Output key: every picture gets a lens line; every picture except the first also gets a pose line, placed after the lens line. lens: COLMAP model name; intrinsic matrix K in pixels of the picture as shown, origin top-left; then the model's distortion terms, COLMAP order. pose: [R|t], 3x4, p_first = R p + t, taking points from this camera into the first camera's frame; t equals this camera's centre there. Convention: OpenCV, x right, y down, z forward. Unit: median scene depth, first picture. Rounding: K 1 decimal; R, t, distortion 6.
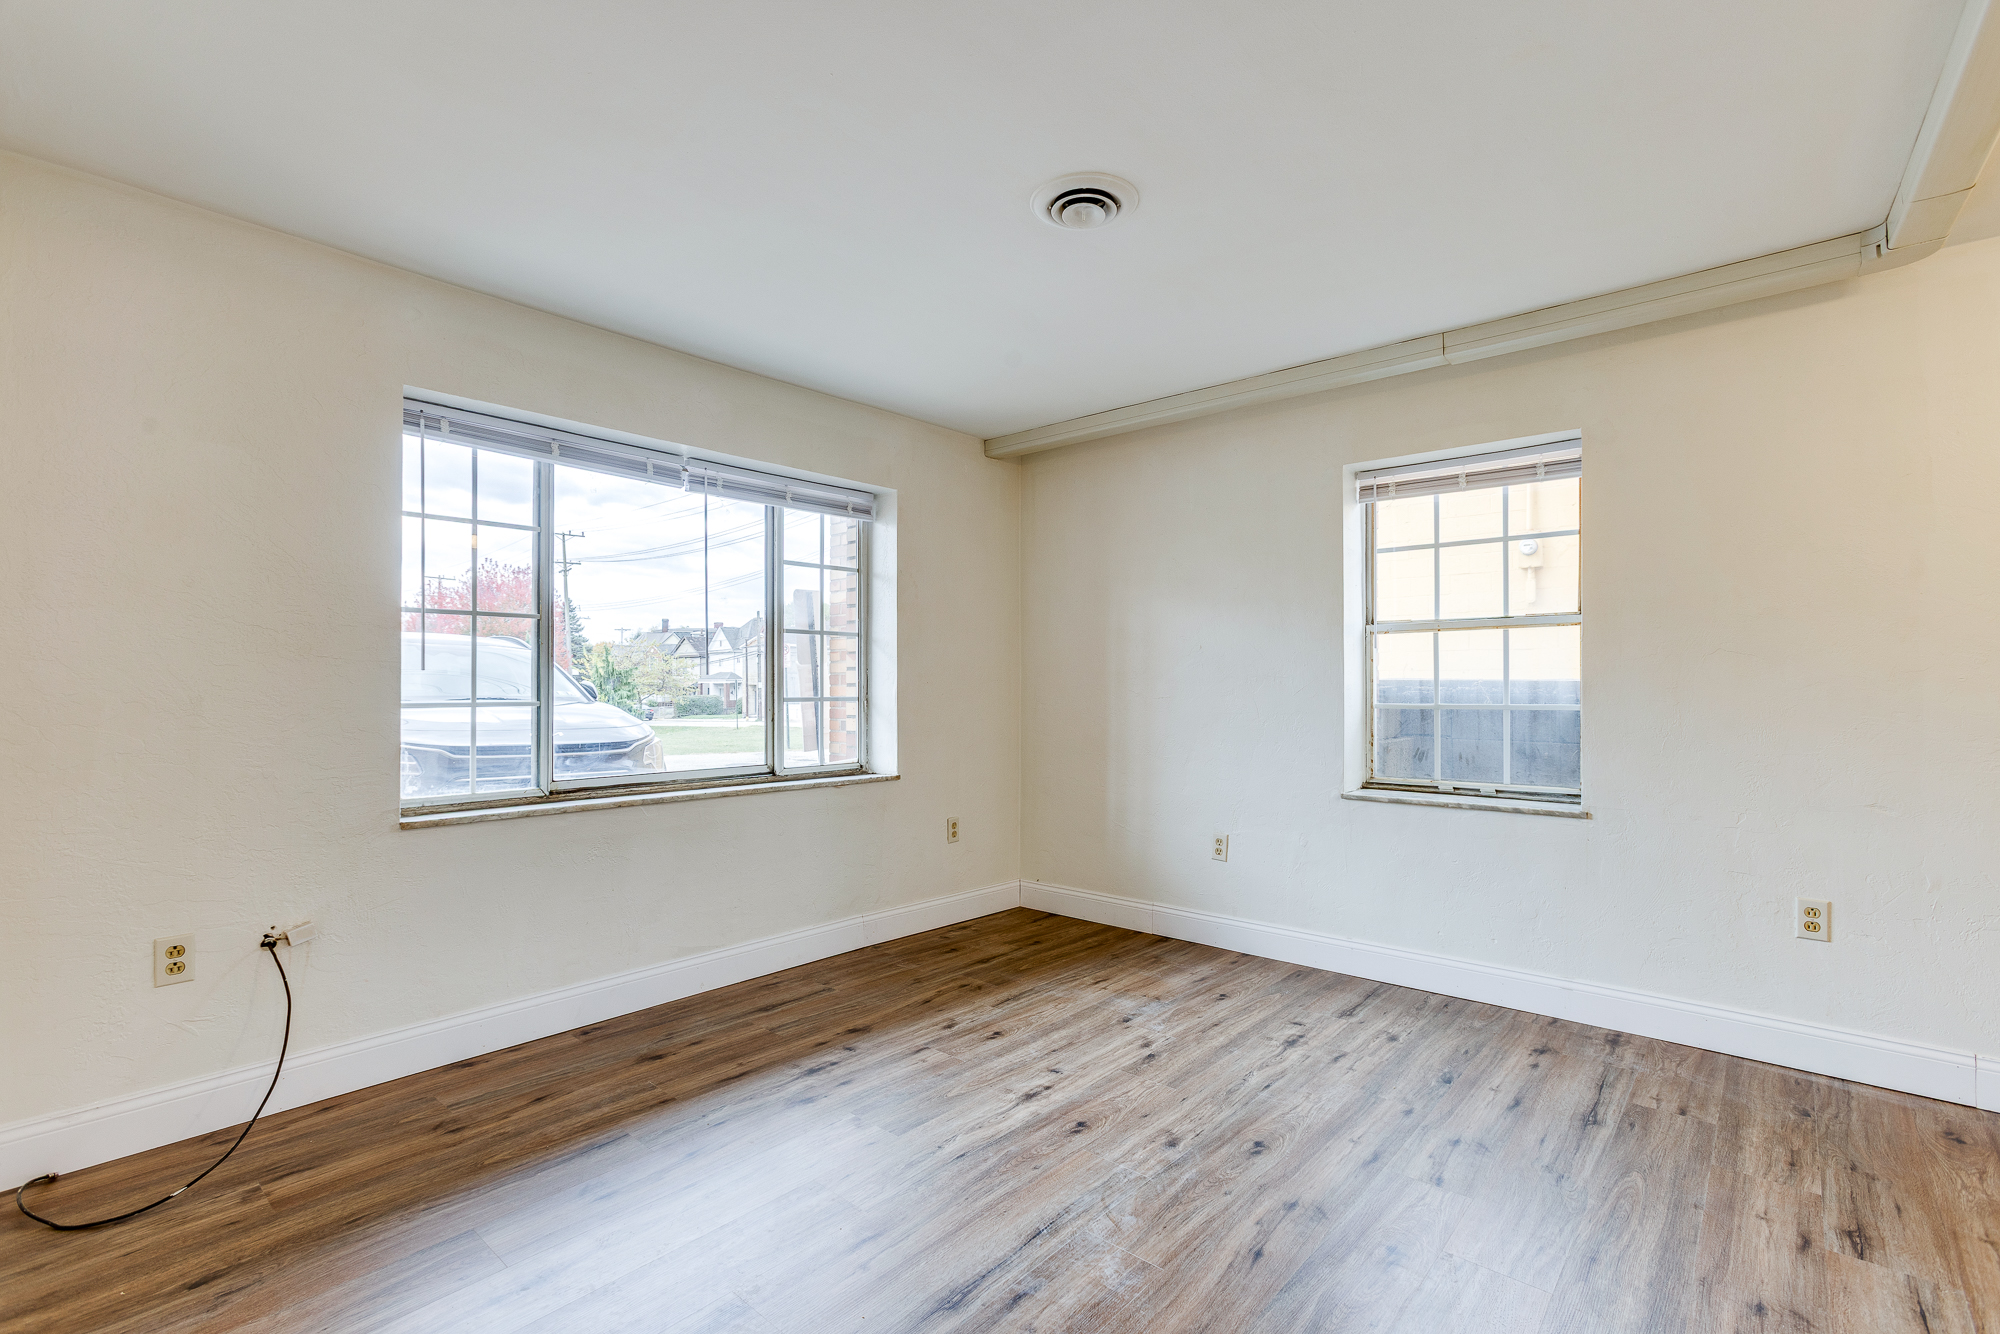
lens RADIAL K [[887.6, 0, 1007.3], [0, 887.6, 670.2], [0, 0, 1]] dist [-0.012894, 0.007828]
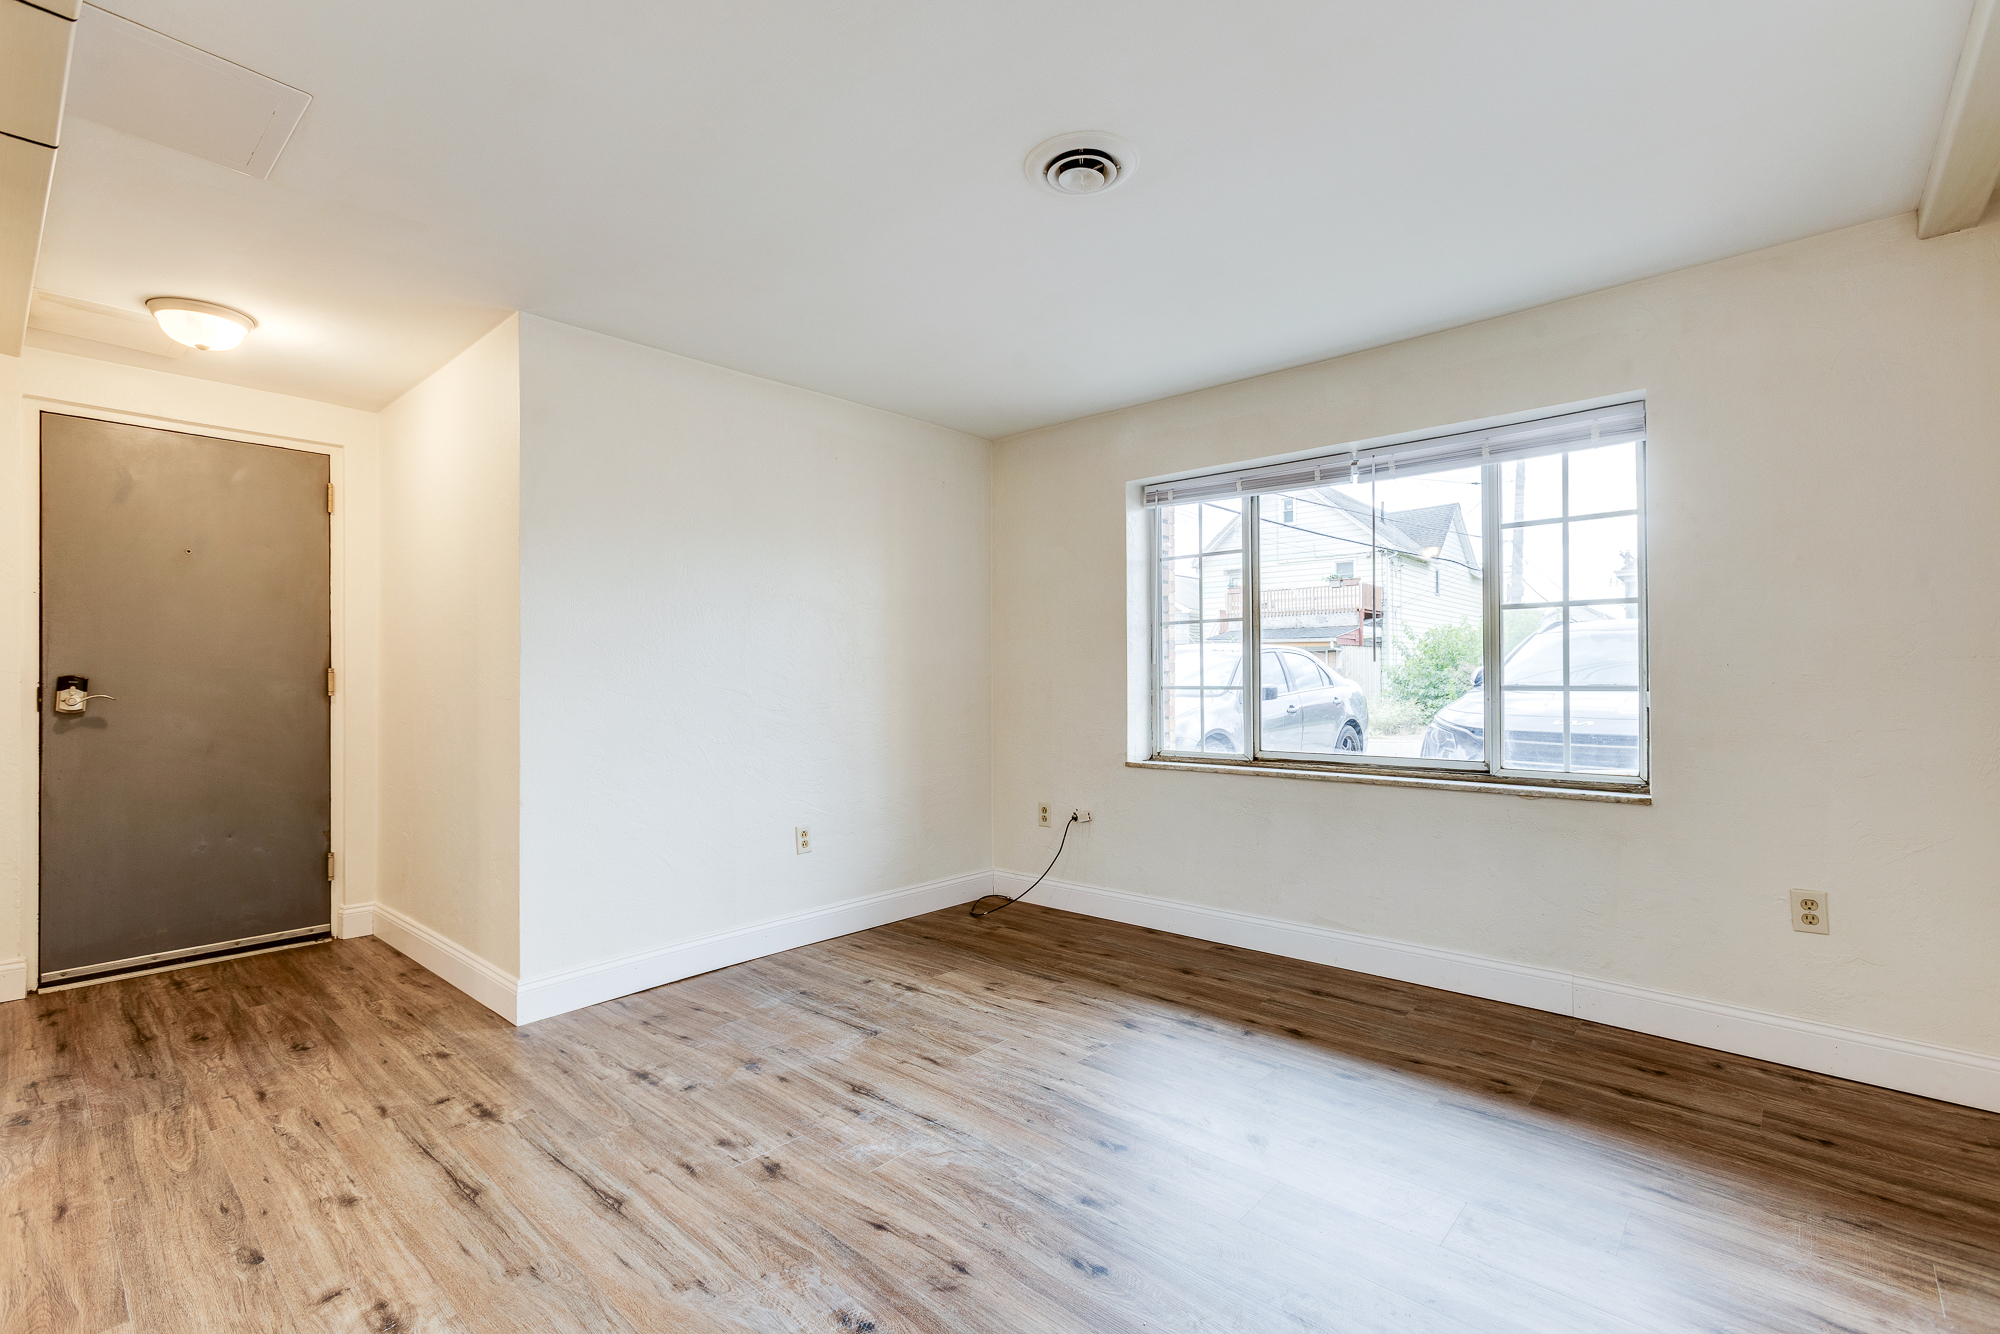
lens RADIAL K [[887.6, 0, 1007.3], [0, 887.6, 670.2], [0, 0, 1]] dist [-0.012894, 0.007828]
pose [[-0.001148, -0.008811, -0.999961, 0.788260], [0.025912, 0.999625, -0.008838, 0.014677], [0.999664, -0.025921, -0.000919, 0.696548]]
